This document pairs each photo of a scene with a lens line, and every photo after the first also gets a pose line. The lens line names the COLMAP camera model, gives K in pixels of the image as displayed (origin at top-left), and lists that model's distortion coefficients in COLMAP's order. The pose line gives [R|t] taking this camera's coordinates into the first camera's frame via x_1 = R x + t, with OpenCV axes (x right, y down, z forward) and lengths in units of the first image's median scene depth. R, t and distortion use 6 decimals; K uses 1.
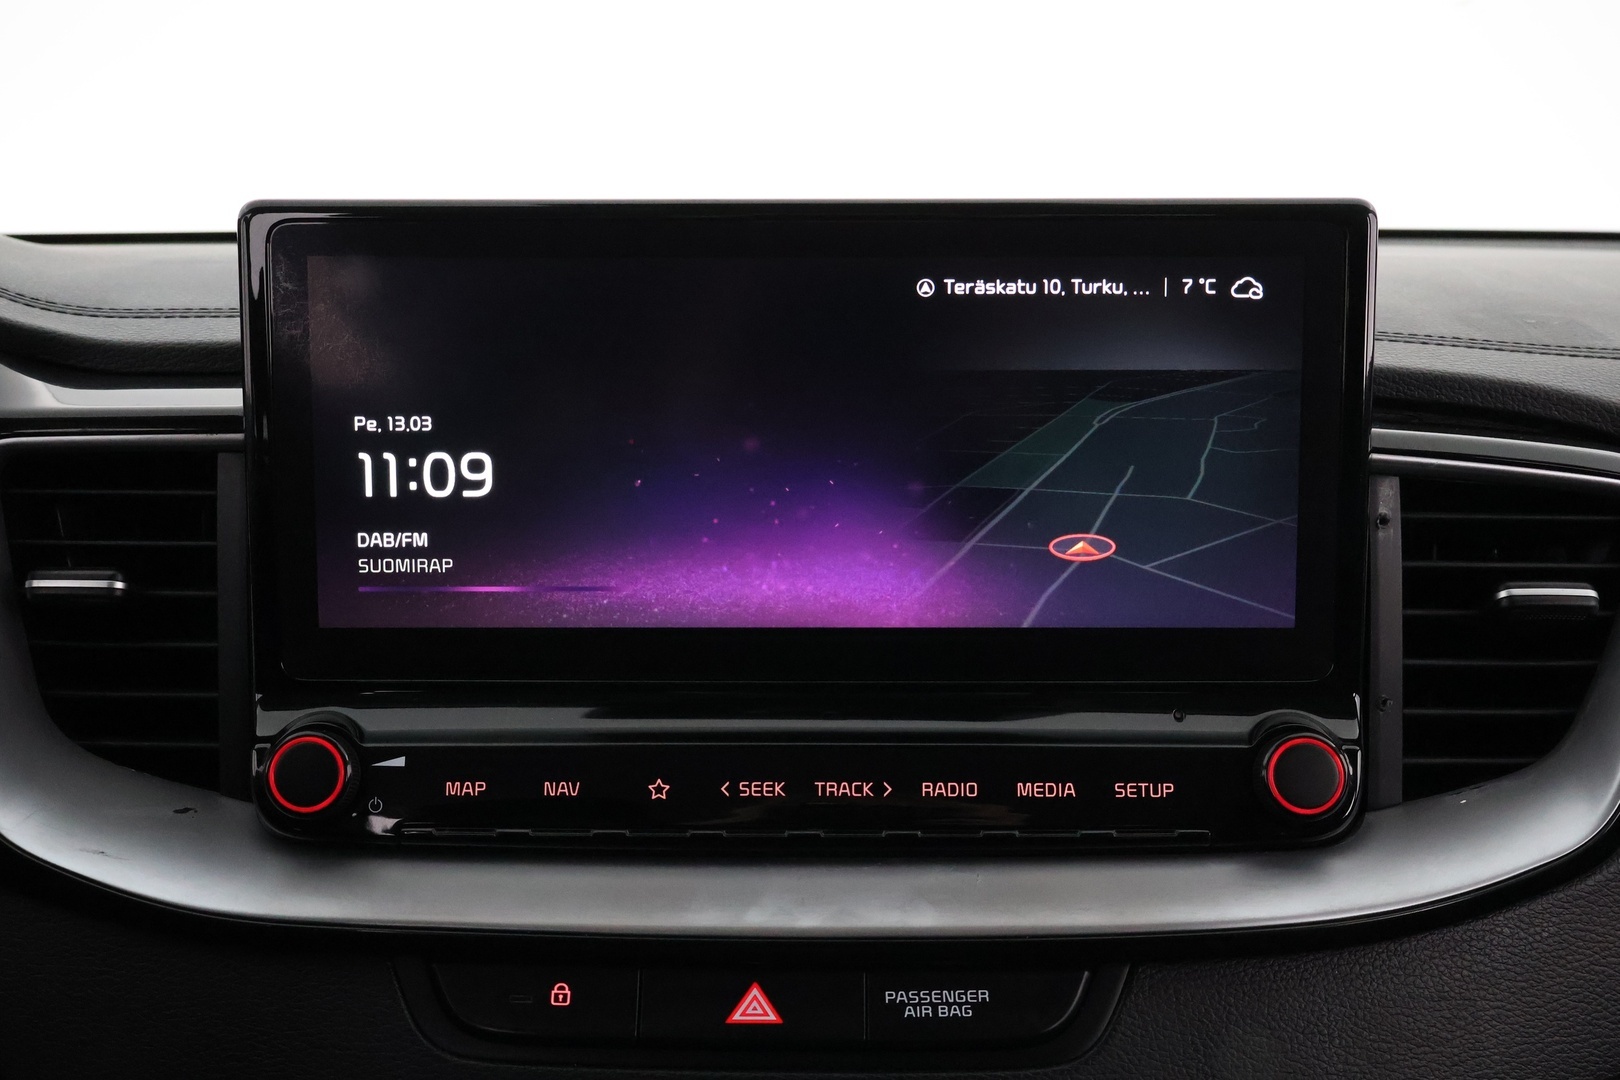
lens RADIAL K [[1784.5, 0, 810.0], [0, 1784.5, 540.0], [0, 0, 1]] dist [-0.007720, 0.011012]
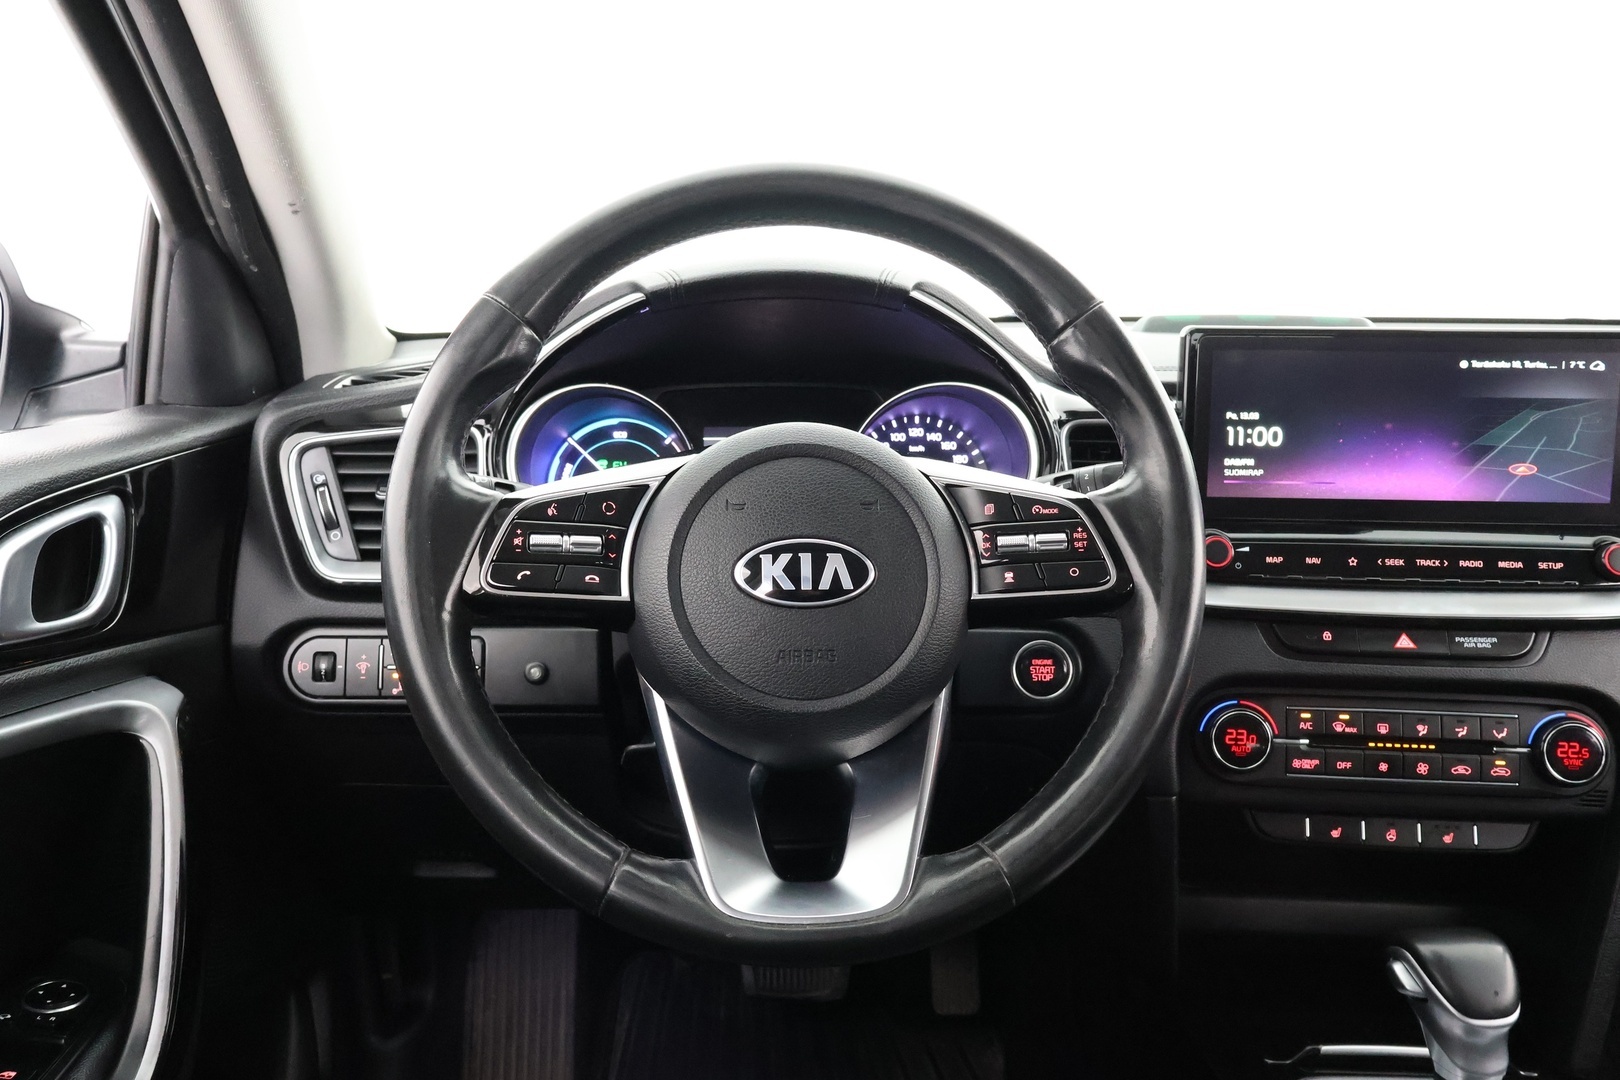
lens RADIAL K [[1352.8, 0, 807.0], [0, 1352.8, 531.0], [0, 0, 1]] dist [-0.007220, 0.001843]
pose [[0.997077, 0.018608, -0.074099, -0.710267], [-0.017158, 0.999649, 0.020165, 0.070245], [0.074448, -0.018835, 0.997047, -0.963912]]
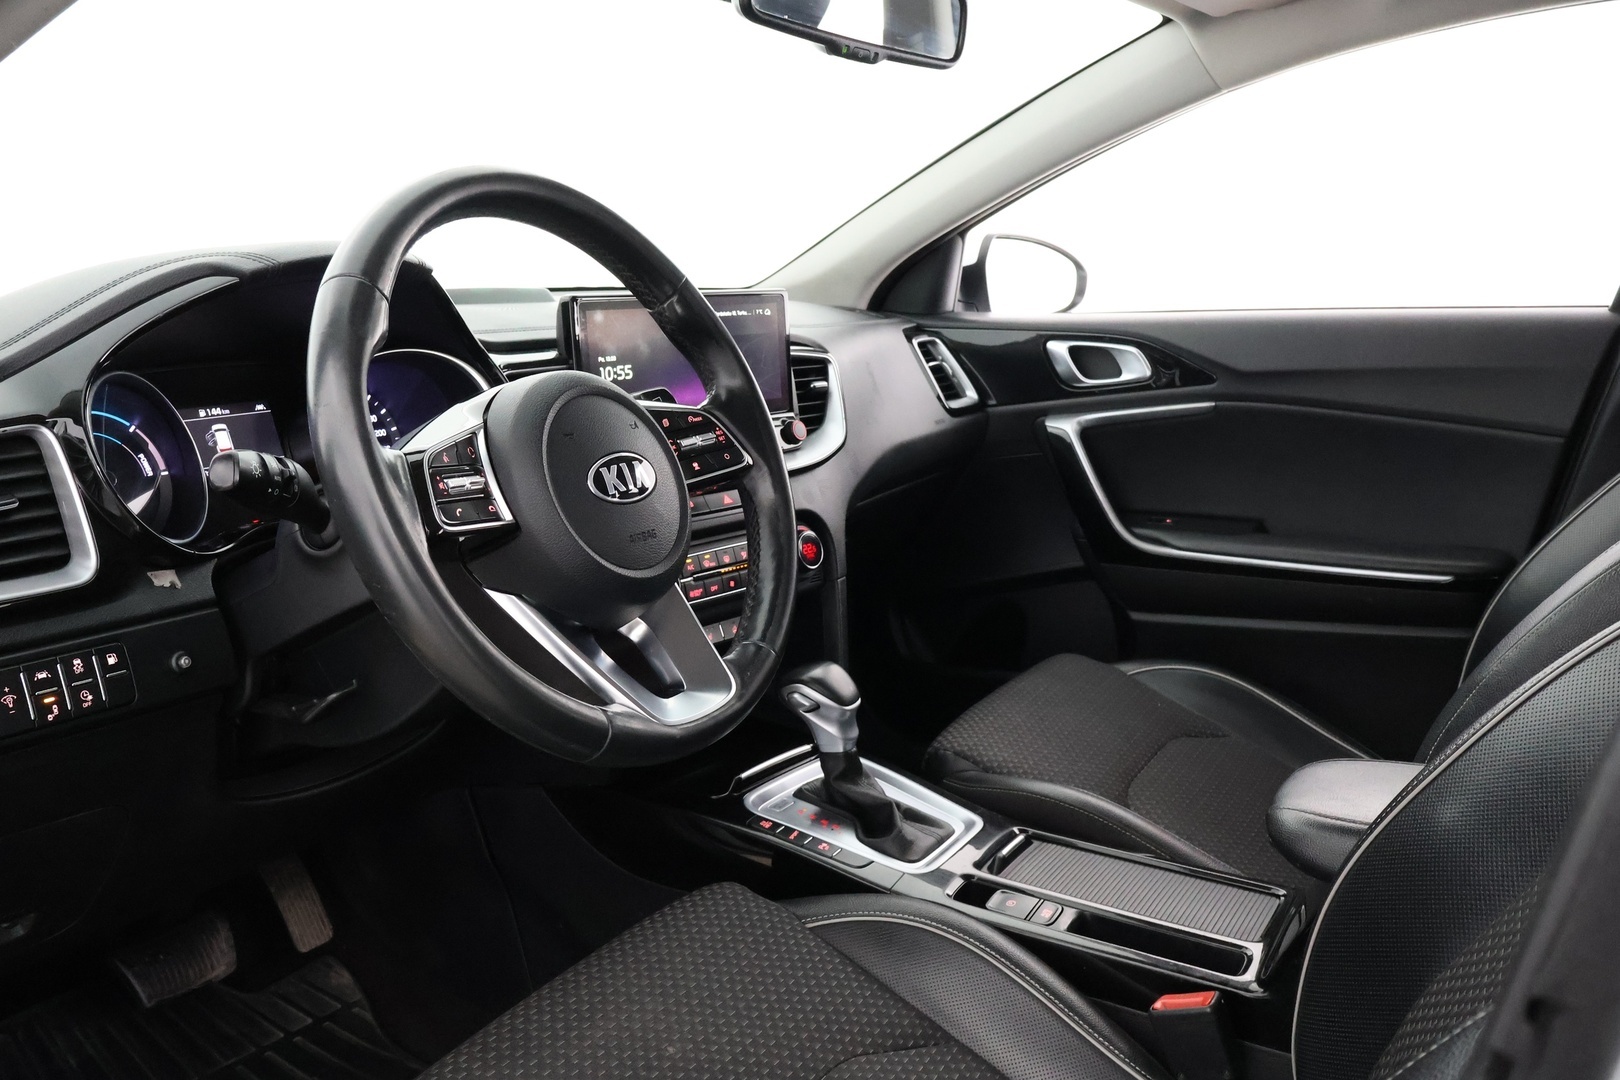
lens RADIAL K [[1352.8, 0, 807.0], [0, 1352.8, 531.0], [0, 0, 1]] dist [-0.007220, 0.001843]
pose [[0.632534, -0.153531, 0.759163, -2.050418], [0.129984, 0.987298, 0.091365, 0.075928], [-0.763547, 0.040888, 0.644456, -0.980782]]
